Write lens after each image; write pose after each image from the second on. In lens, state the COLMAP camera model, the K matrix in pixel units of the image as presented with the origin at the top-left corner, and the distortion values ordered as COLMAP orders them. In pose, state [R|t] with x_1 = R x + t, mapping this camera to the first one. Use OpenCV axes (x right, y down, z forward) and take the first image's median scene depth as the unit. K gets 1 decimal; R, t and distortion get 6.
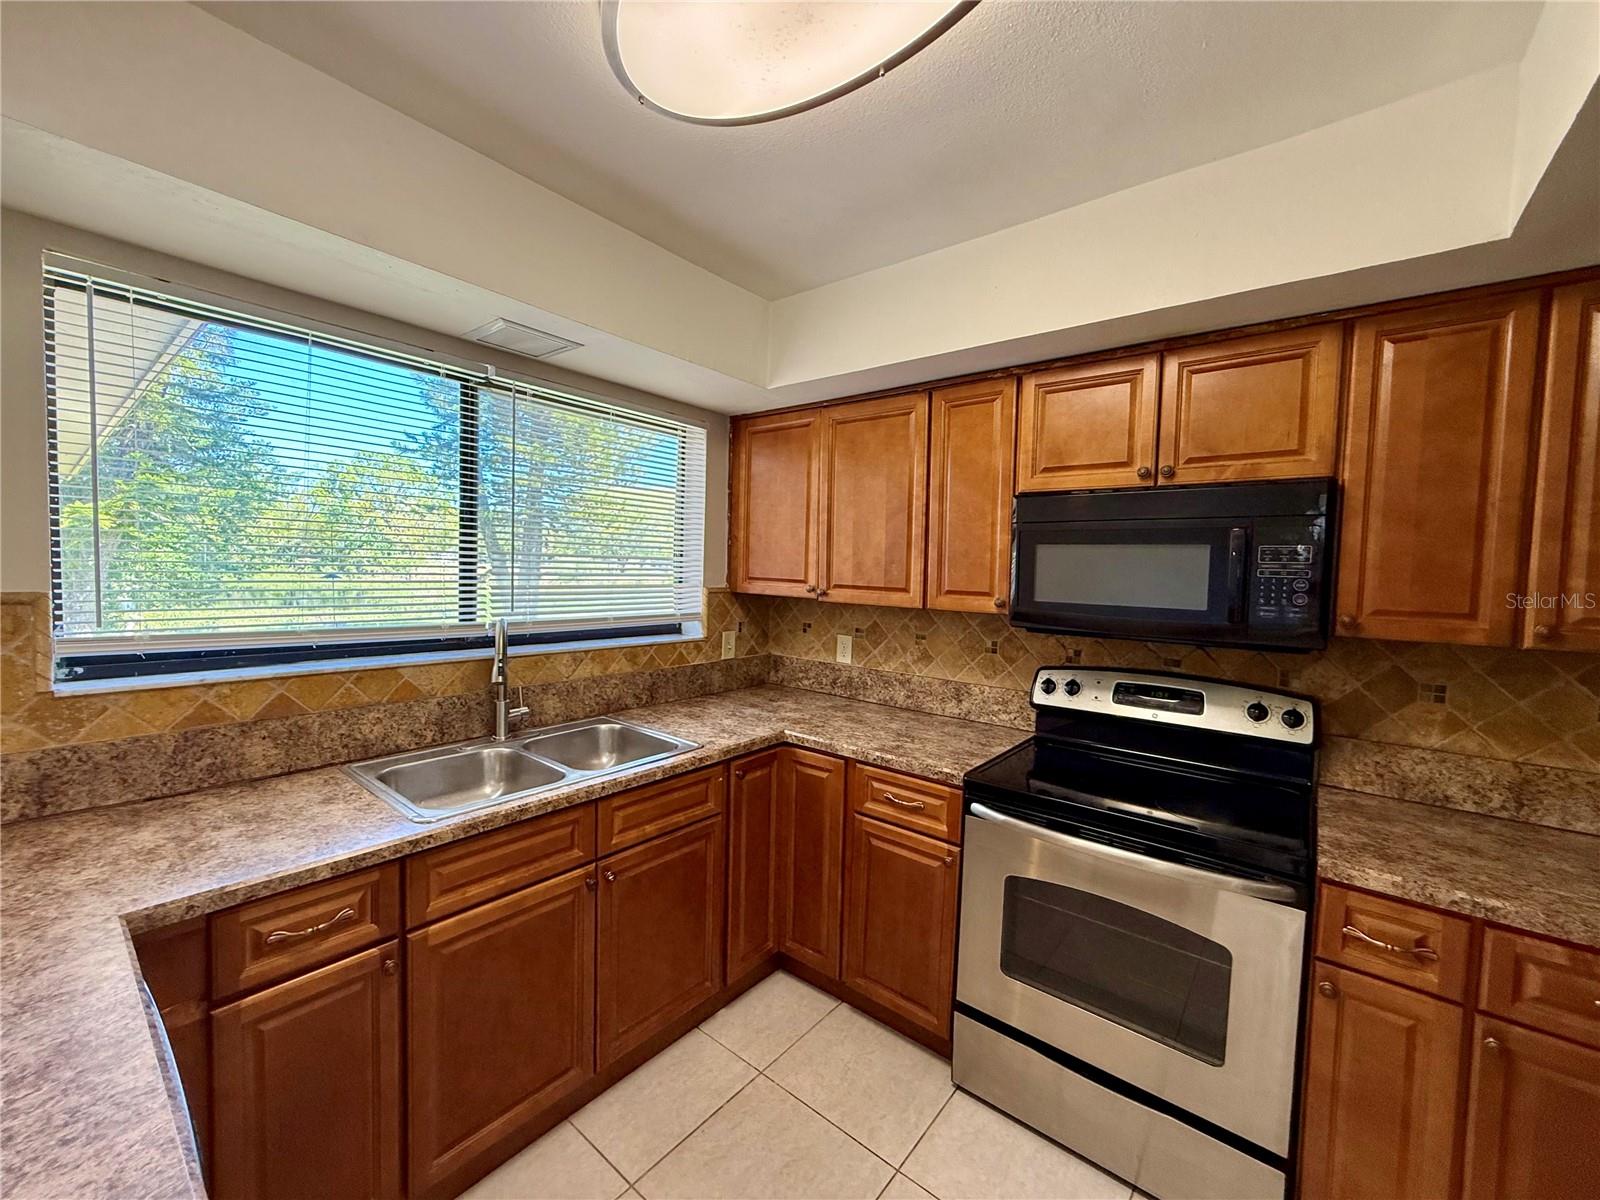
lens RADIAL K [[637.7, 0, 793.9], [0, 637.7, 599.3], [0, 0, 1]] dist [0.000228, 0.000303]
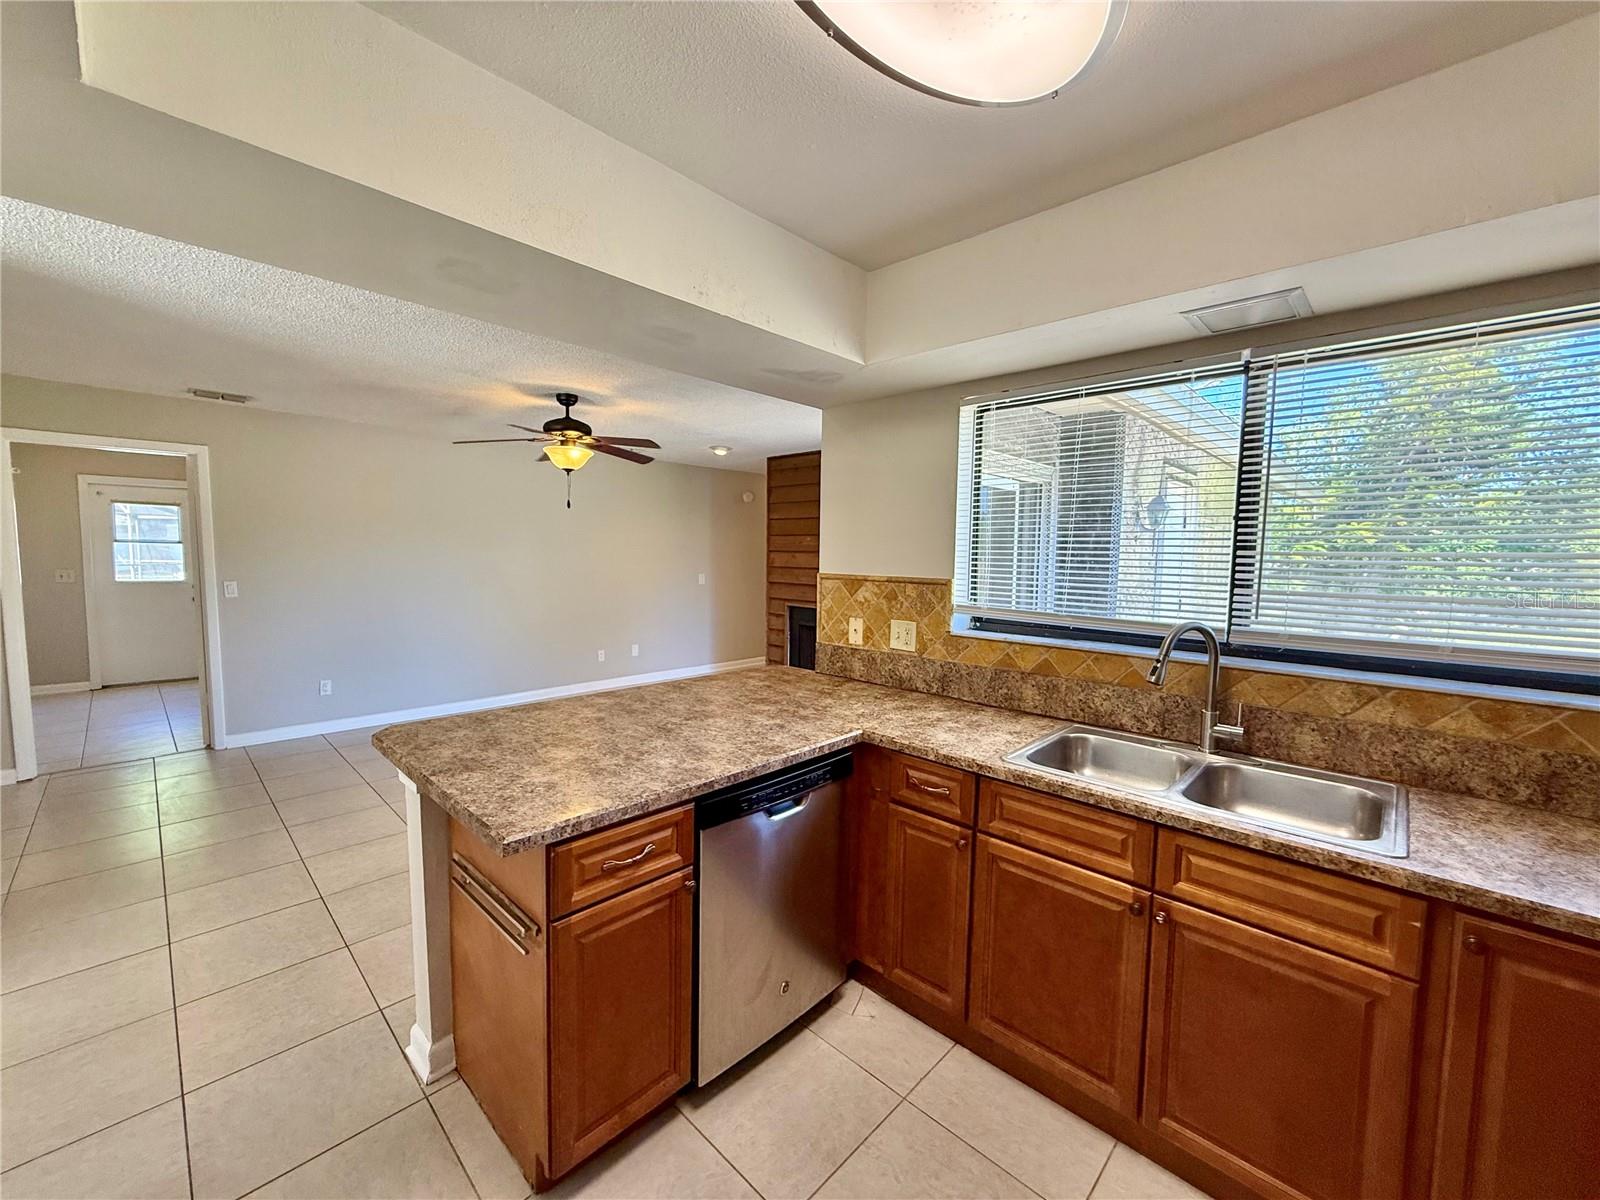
lens RADIAL K [[637.7, 0, 793.5], [0, 637.7, 604.8], [0, 0, 1]] dist [0.000228, 0.000303]
pose [[-0.078483, 0.052819, -0.995515, 0.556906], [-0.067463, 0.996025, 0.058165, -0.010720], [0.994630, 0.071725, -0.074608, 0.487533]]
